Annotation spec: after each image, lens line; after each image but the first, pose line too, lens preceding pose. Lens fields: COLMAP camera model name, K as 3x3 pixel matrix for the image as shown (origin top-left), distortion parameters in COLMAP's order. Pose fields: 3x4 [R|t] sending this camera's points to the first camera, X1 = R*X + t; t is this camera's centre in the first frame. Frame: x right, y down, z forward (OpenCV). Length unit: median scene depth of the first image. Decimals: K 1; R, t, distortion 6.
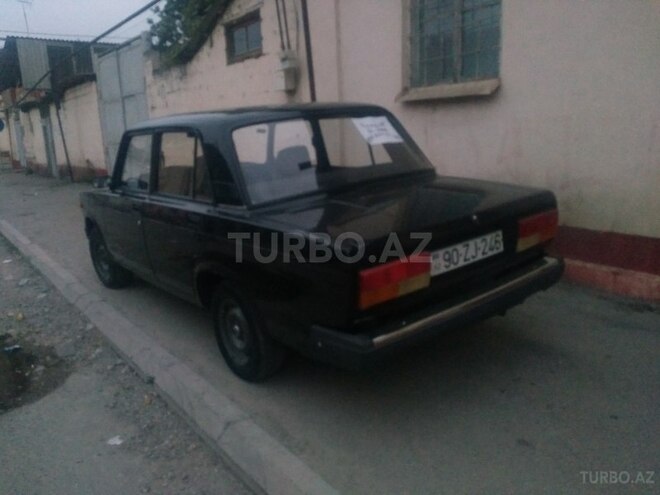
lens RADIAL K [[551.5, 0, 329.2], [0, 551.5, 228.3], [0, 0, 1]] dist [0.078517, -0.146972]
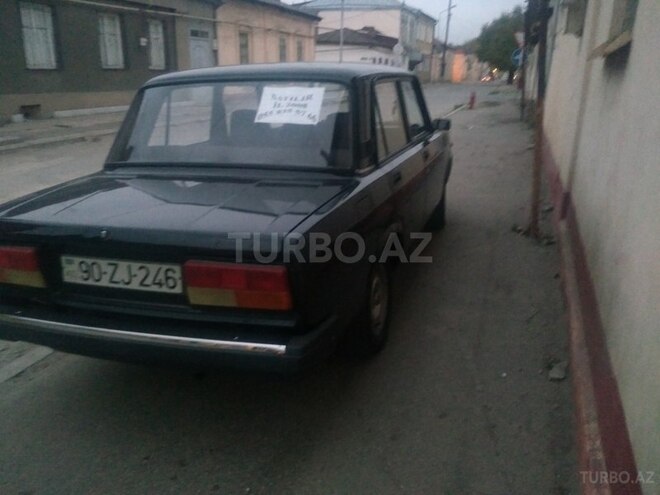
lens RADIAL K [[551.5, 0, 329.2], [0, 551.5, 228.3], [0, 0, 1]] dist [0.078517, -0.146972]
pose [[0.555386, 0.283689, -0.781707, 0.961327], [-0.188835, 0.958479, 0.213678, -0.231867], [0.809869, 0.028940, 0.585897, 0.730466]]
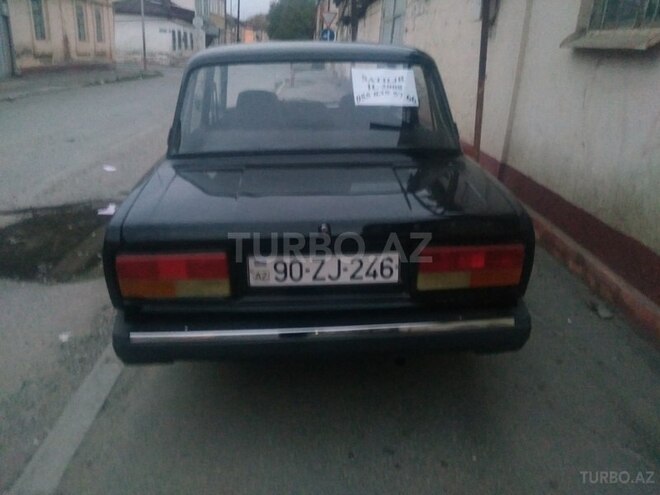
lens RADIAL K [[551.5, 0, 329.2], [0, 551.5, 228.3], [0, 0, 1]] dist [0.078517, -0.146972]
pose [[0.815964, 0.252963, -0.519820, 0.594259], [-0.181276, 0.965791, 0.185438, -0.142275], [0.548946, -0.057080, 0.833907, 0.360730]]
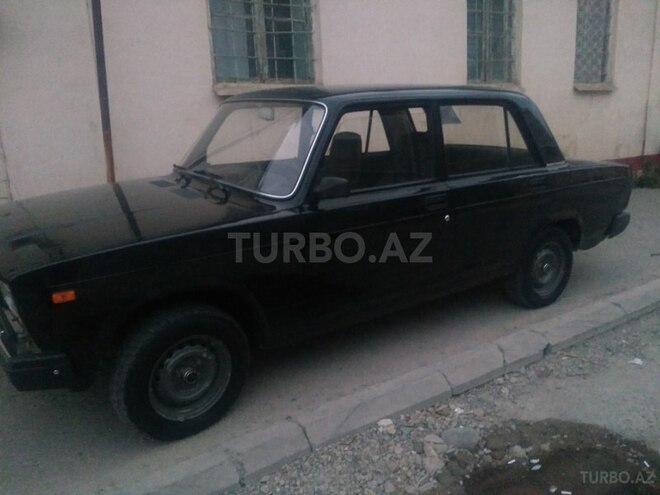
lens RADIAL K [[551.5, 0, 329.2], [0, 551.5, 228.3], [0, 0, 1]] dist [0.078517, -0.146972]
pose [[0.047877, -0.154153, 0.986886, -1.525916], [0.224488, 0.964404, 0.139750, -0.195543], [-0.973300, 0.214853, 0.080778, 1.478240]]
